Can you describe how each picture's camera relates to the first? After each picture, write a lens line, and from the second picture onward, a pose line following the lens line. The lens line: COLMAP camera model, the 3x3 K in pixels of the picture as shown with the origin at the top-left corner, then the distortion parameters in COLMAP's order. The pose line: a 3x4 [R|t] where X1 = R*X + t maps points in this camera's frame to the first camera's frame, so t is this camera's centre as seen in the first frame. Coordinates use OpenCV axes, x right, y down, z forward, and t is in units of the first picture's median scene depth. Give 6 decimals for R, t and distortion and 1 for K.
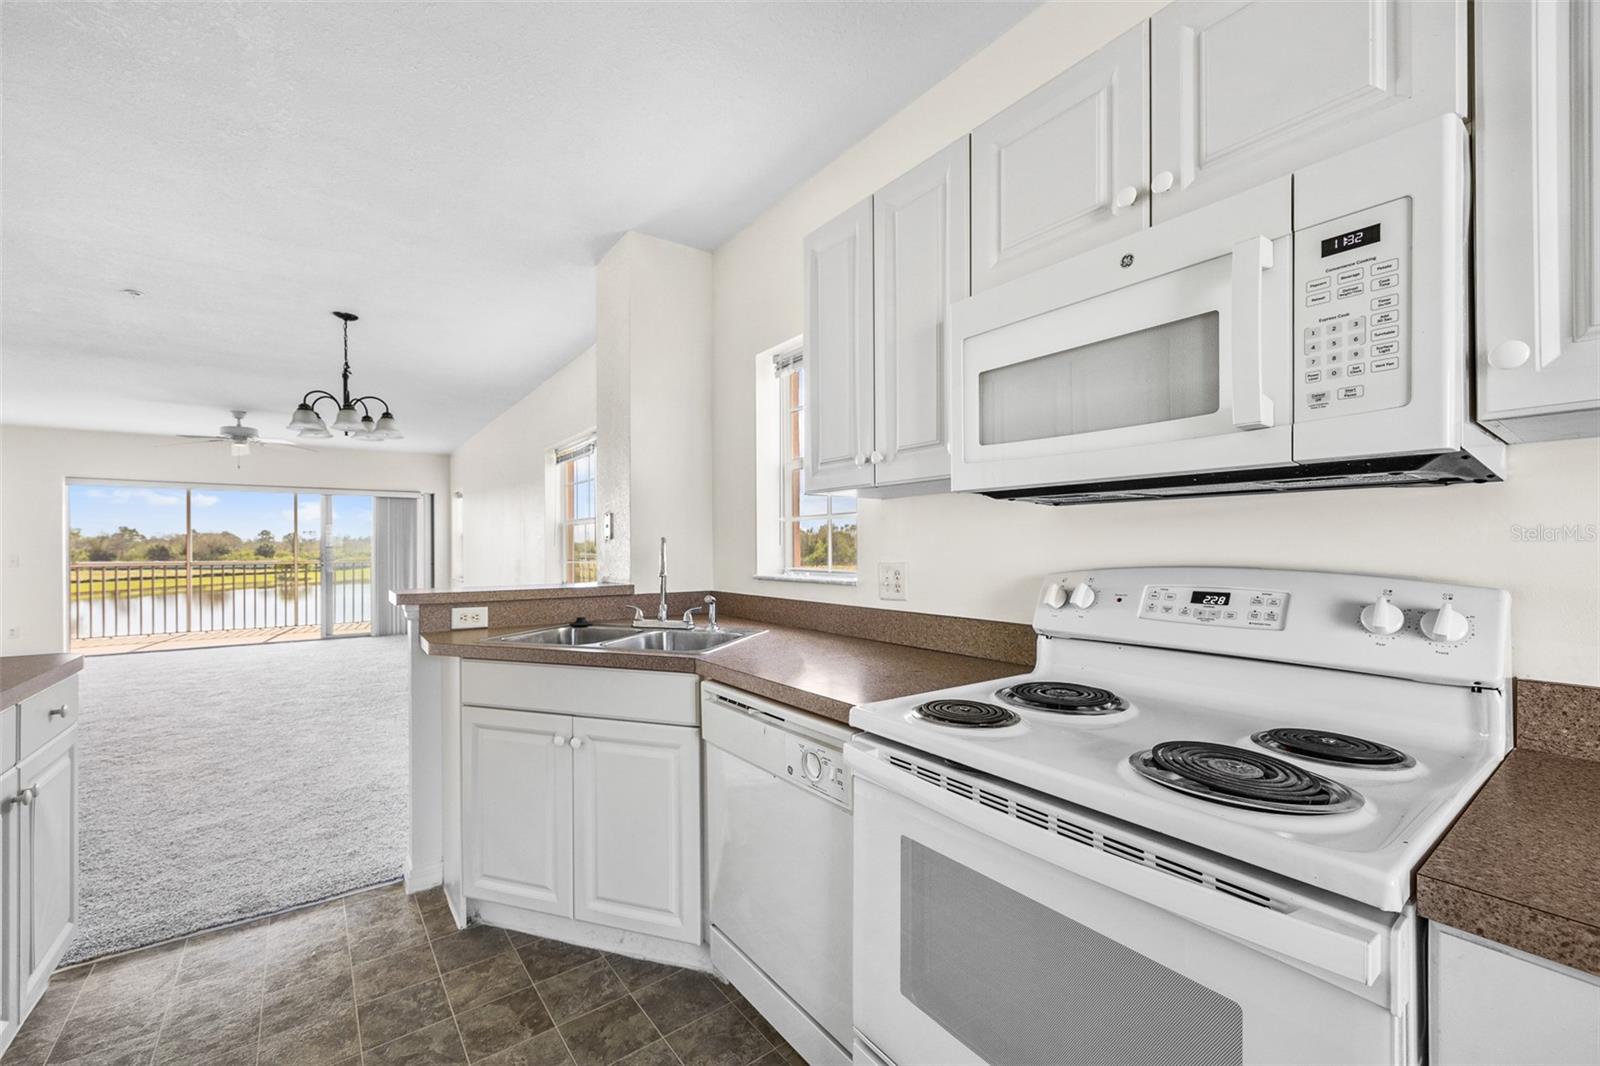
lens RADIAL K [[646.8, 0, 792.6], [0, 646.8, 551.1], [0, 0, 1]] dist [-0.000693, 0.000364]
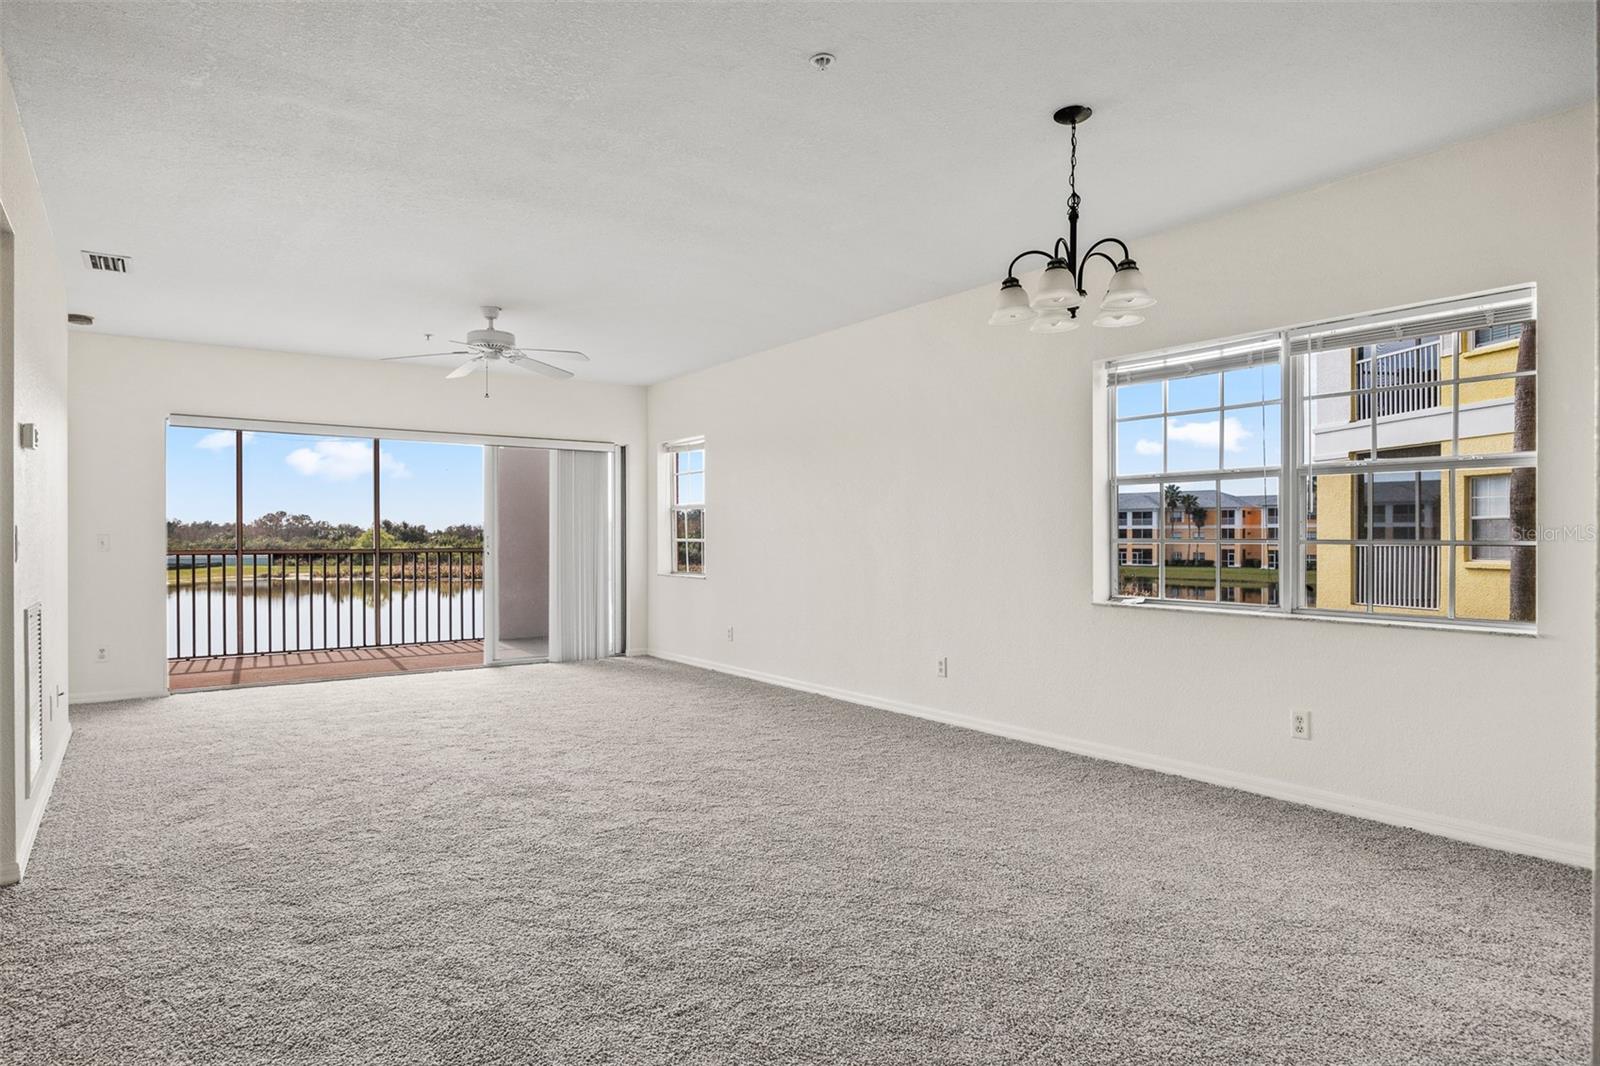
lens RADIAL K [[908.0, 0, 759.3], [0, 908.0, 551.7], [0, 0, 1]] dist [-0.007169, 0.000089]
pose [[0.999974, 0.003166, -0.006450, -1.271325], [-0.003106, 0.999951, 0.009408, 0.032492], [0.006480, -0.009388, 0.999935, 0.230327]]
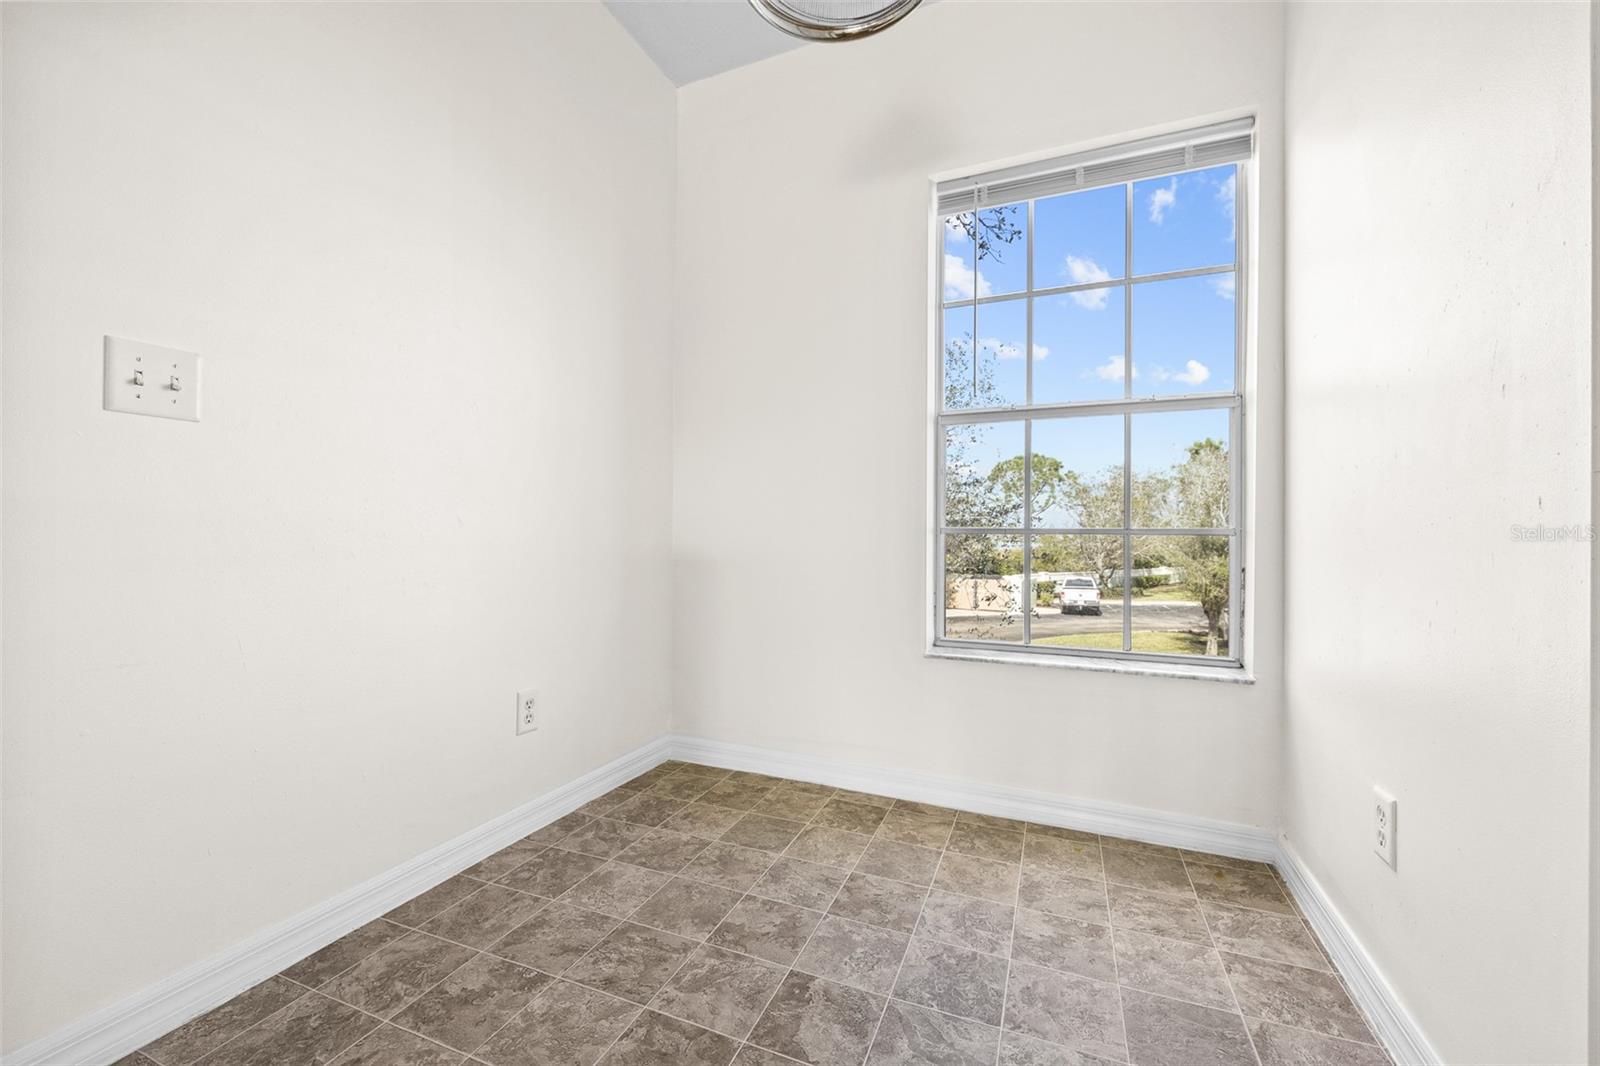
lens RADIAL K [[646.8, 0, 803.3], [0, 646.8, 530.9], [0, 0, 1]] dist [-0.000693, 0.000364]
pose [[-0.509369, -0.003374, 0.860542, -0.283584], [-0.007911, 0.999968, -0.000763, 0.058410], [-0.860512, -0.007196, -0.509379, 0.378714]]
